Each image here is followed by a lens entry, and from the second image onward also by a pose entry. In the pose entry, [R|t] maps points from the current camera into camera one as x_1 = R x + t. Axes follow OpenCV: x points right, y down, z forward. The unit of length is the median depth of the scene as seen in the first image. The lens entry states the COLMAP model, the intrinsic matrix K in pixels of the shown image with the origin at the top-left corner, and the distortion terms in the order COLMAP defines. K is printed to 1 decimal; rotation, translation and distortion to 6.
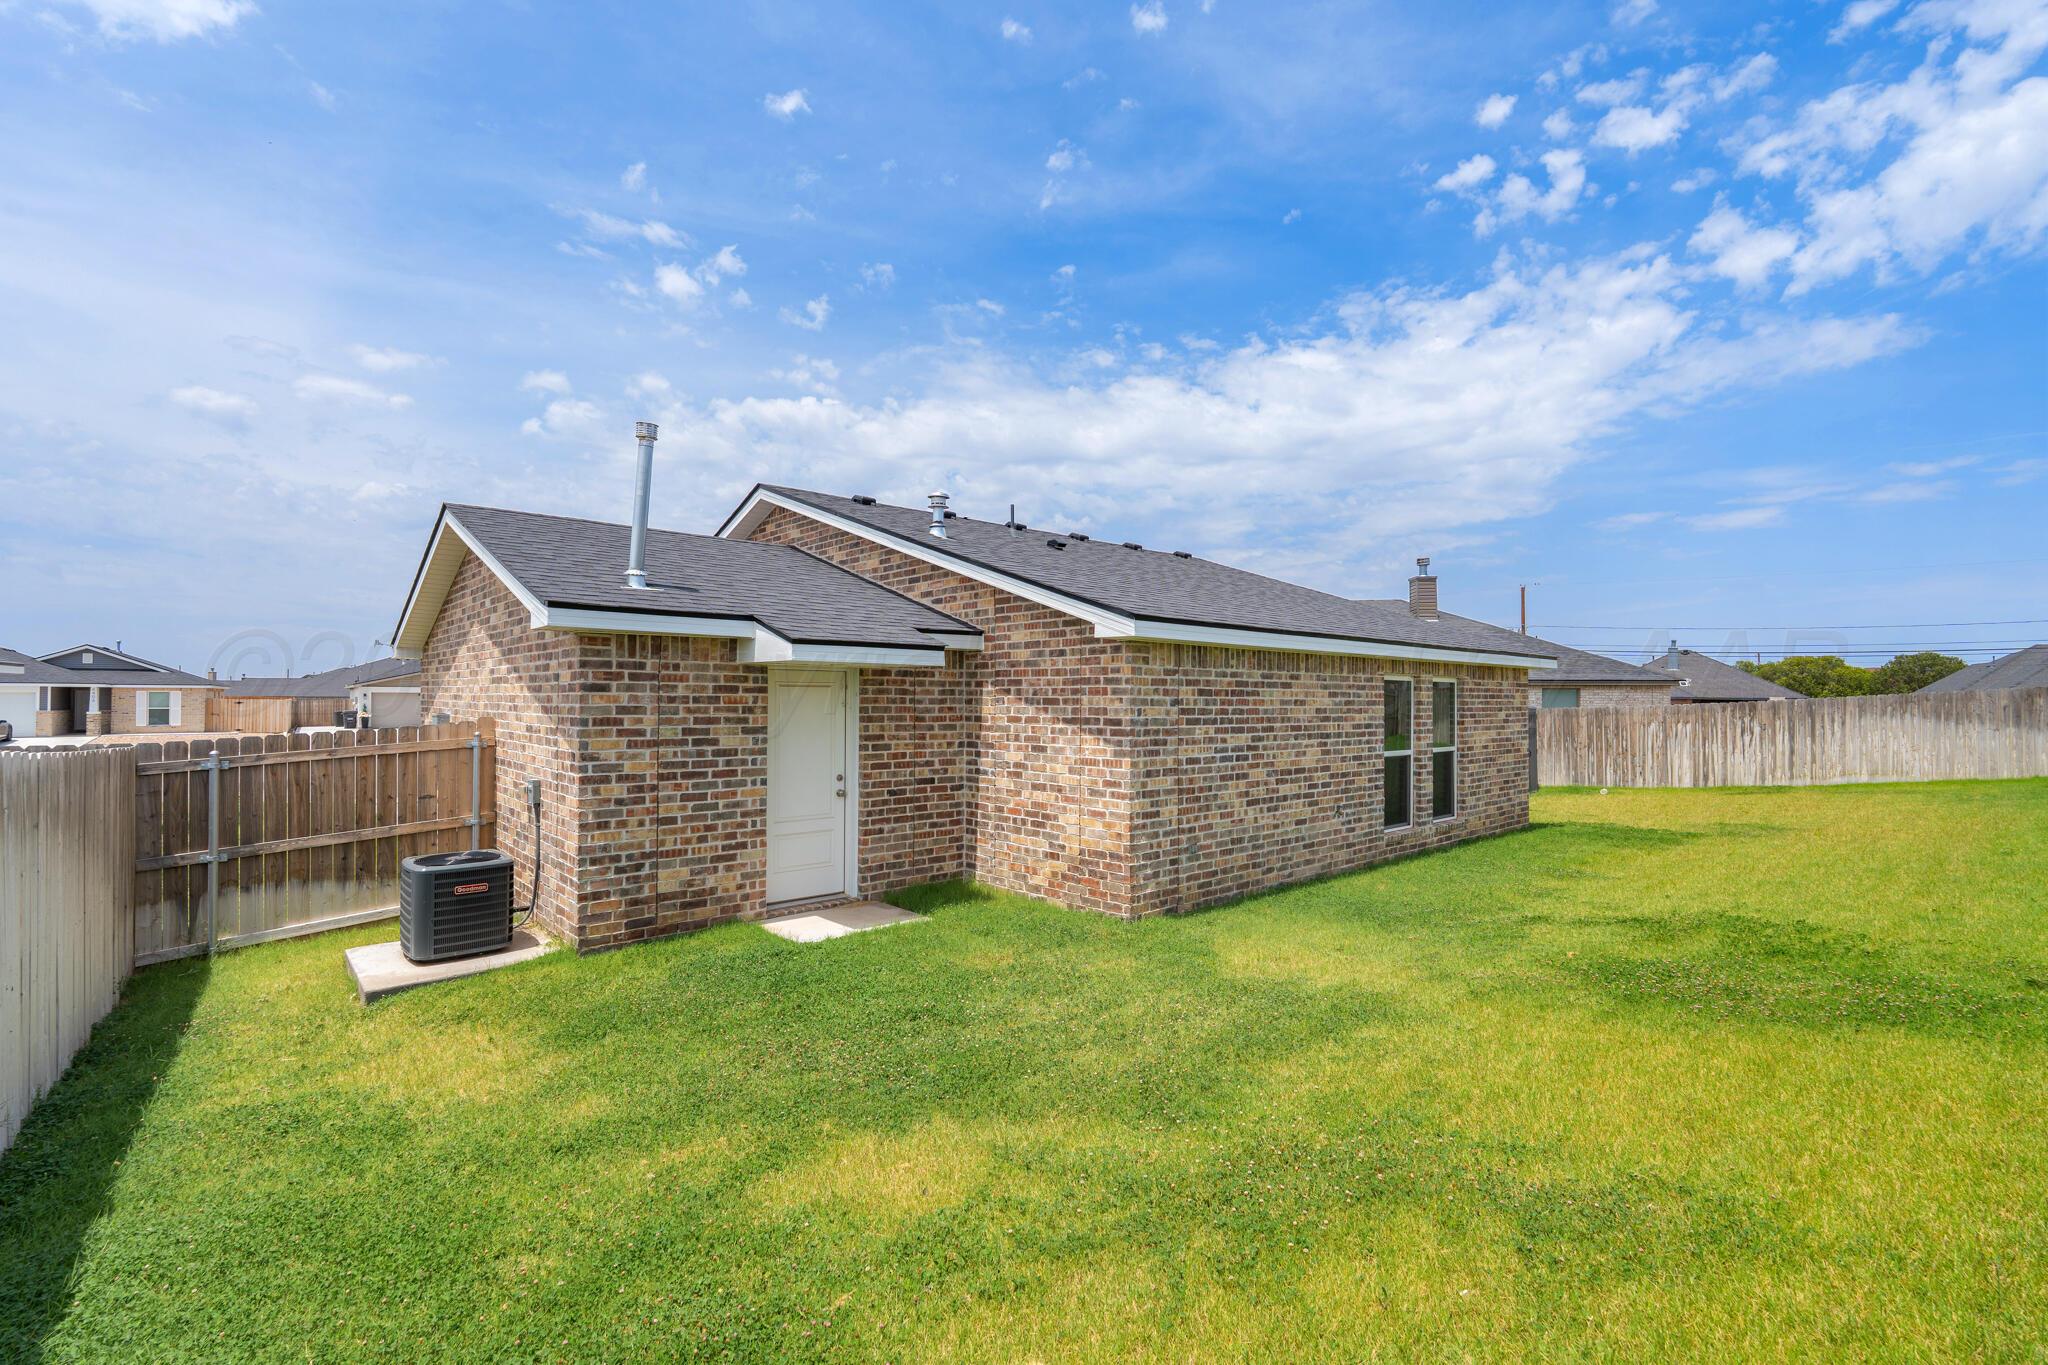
lens RADIAL K [[897.9, 0, 1024.0], [0, 897.9, 682.5], [0, 0, 1]] dist [-0.005821, 0.000558]
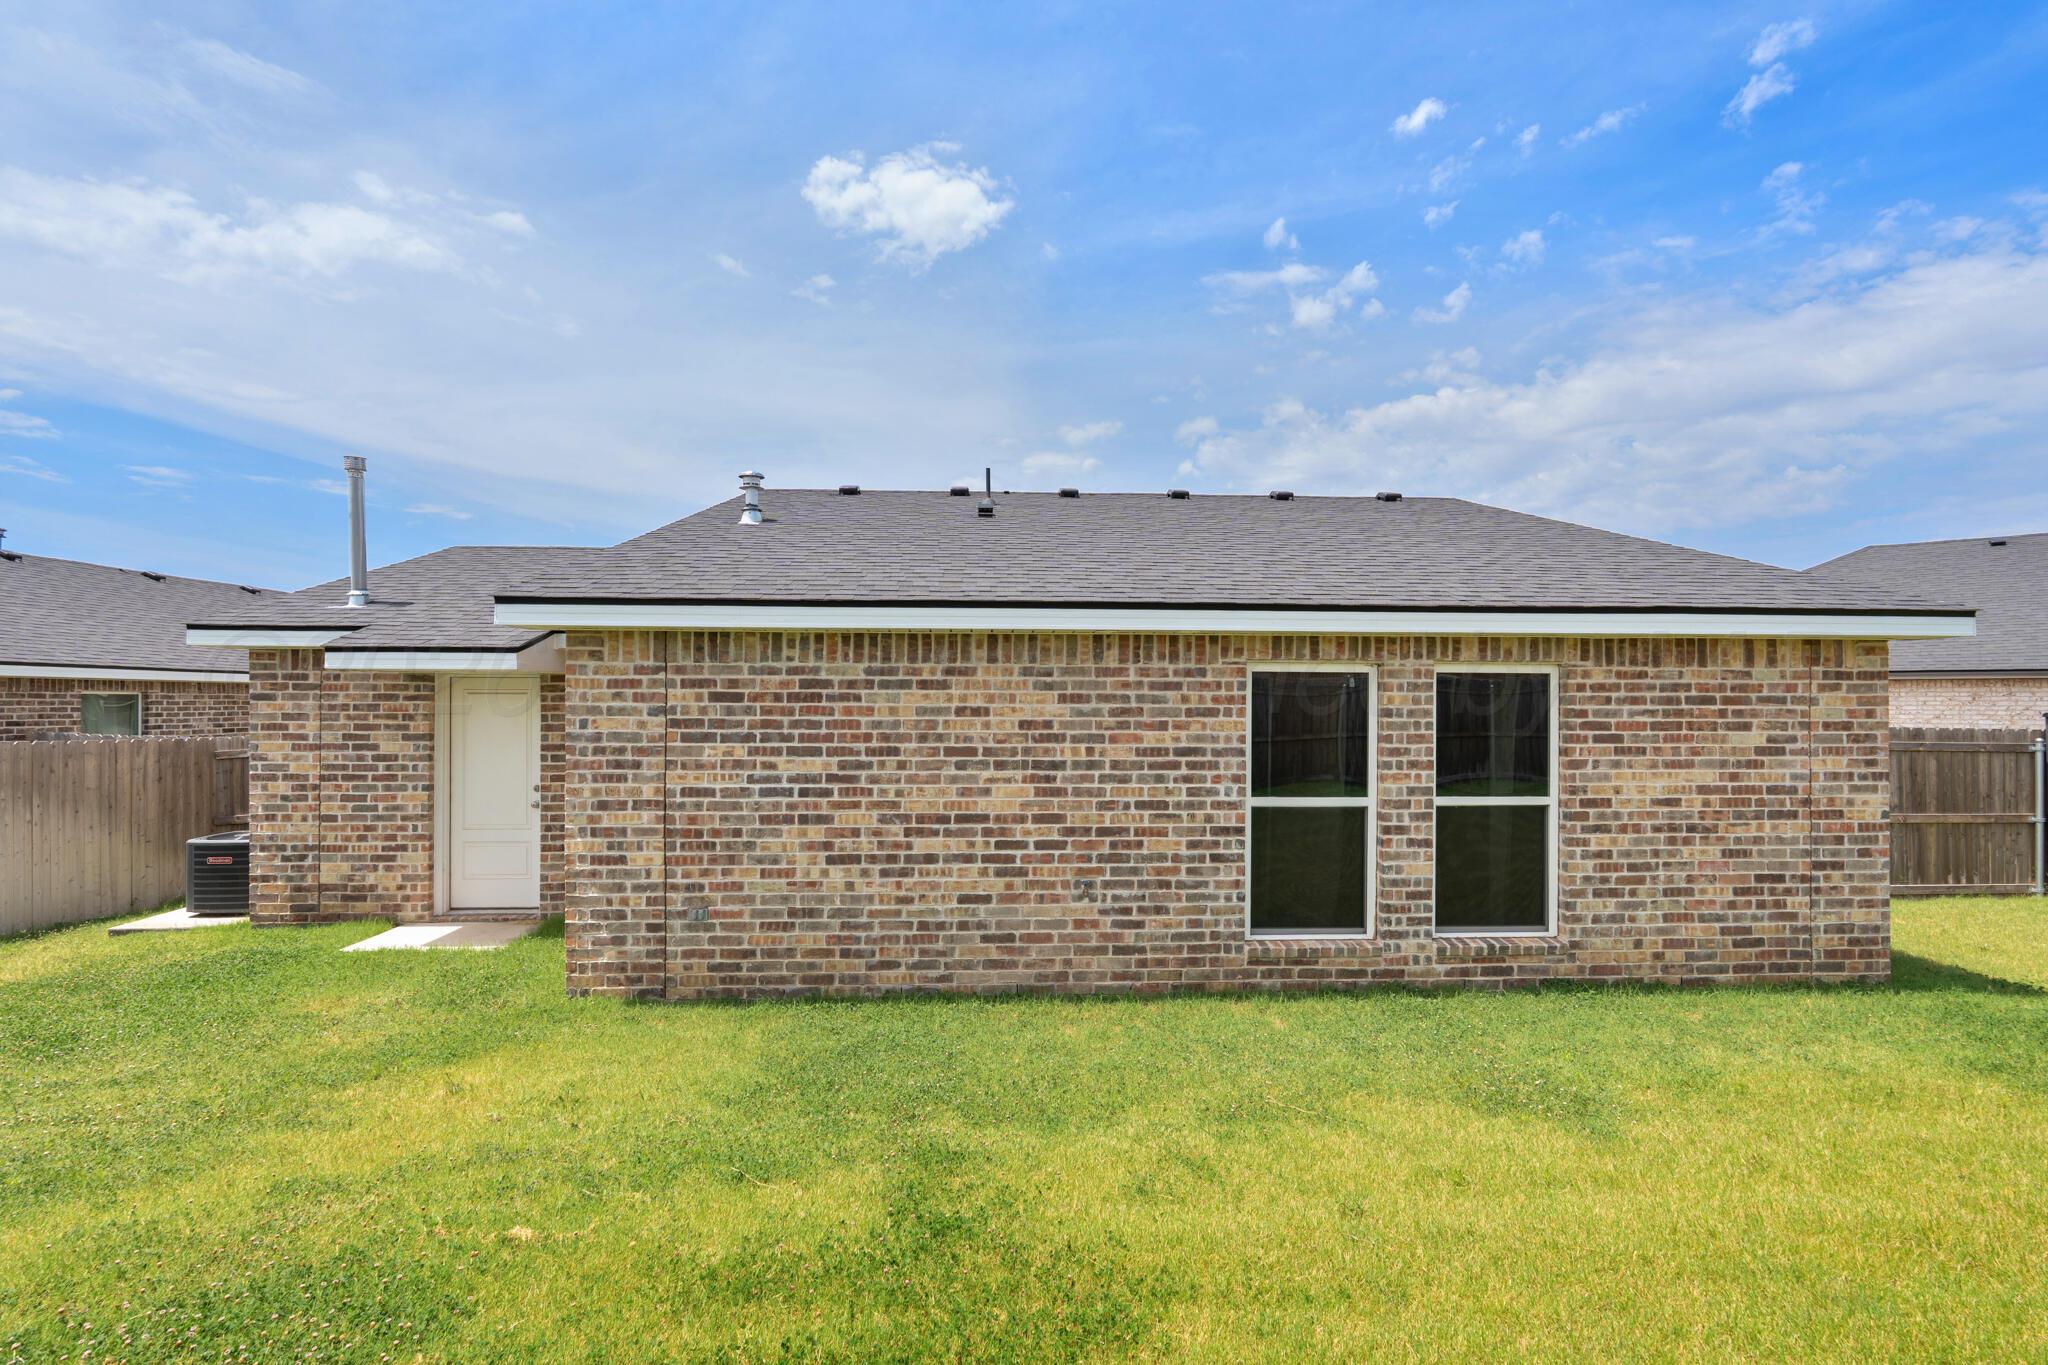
lens RADIAL K [[897.9, 0, 1024.0], [0, 897.9, 682.5], [0, 0, 1]] dist [-0.005821, 0.000558]
pose [[0.783035, -0.017779, -0.621723, 0.865990], [0.012322, 0.999839, -0.013072, 0.012260], [0.621856, 0.002575, 0.783128, 0.613805]]
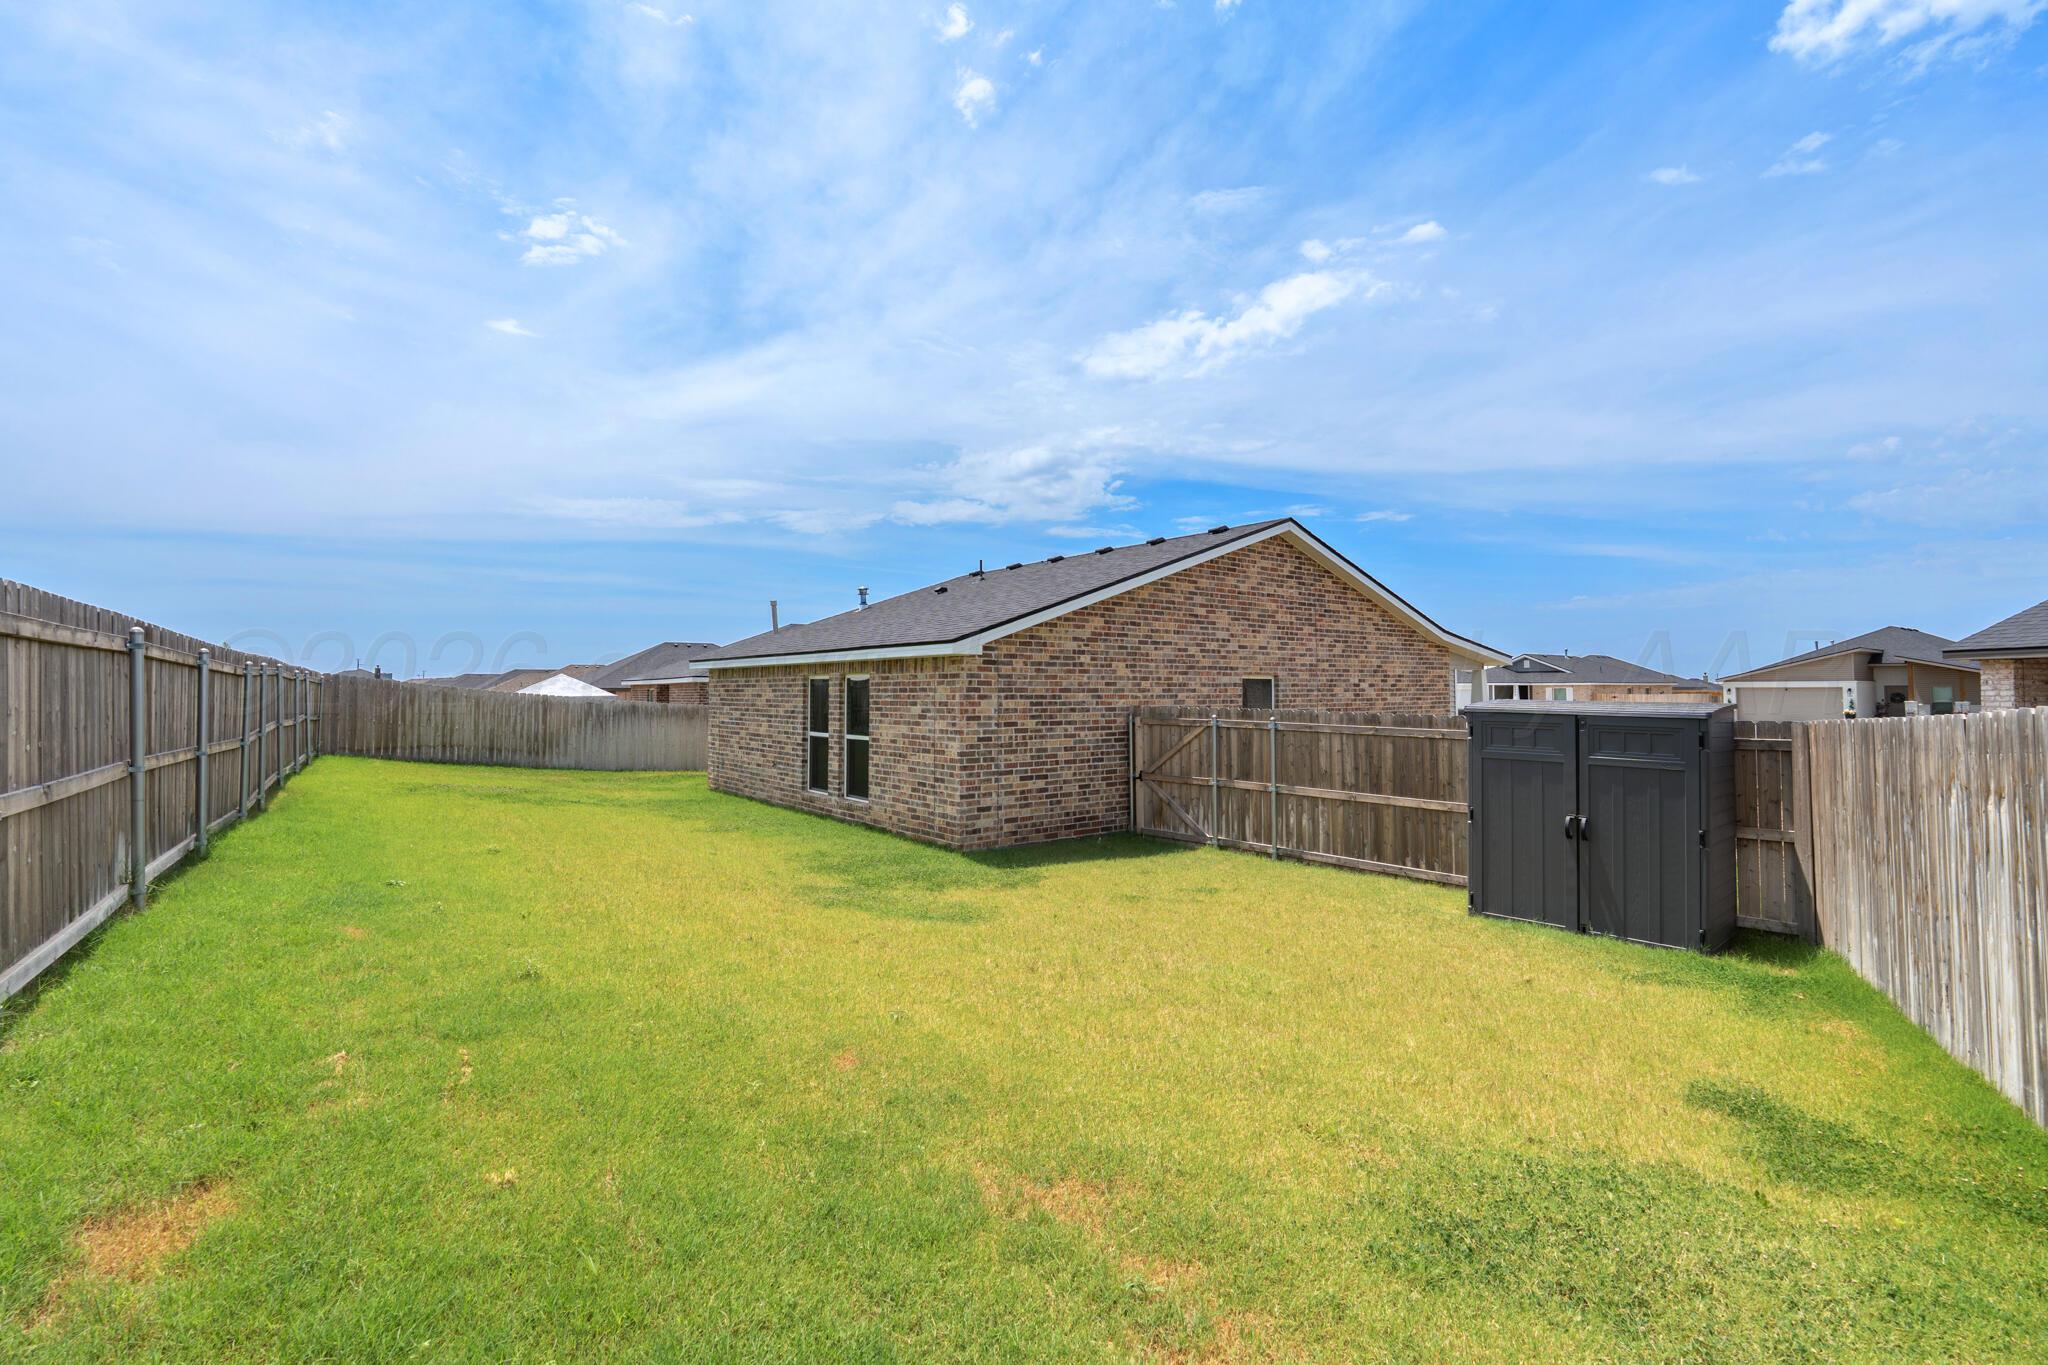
lens RADIAL K [[946.8, 0, 1057.8], [0, 946.8, 664.5], [0, 0, 1]] dist [-0.011056, 0.000160]
pose [[-0.047589, -0.033633, -0.998301, 2.465982], [0.018250, 0.999237, -0.034535, 0.042300], [0.998700, -0.019862, -0.046939, 1.953430]]
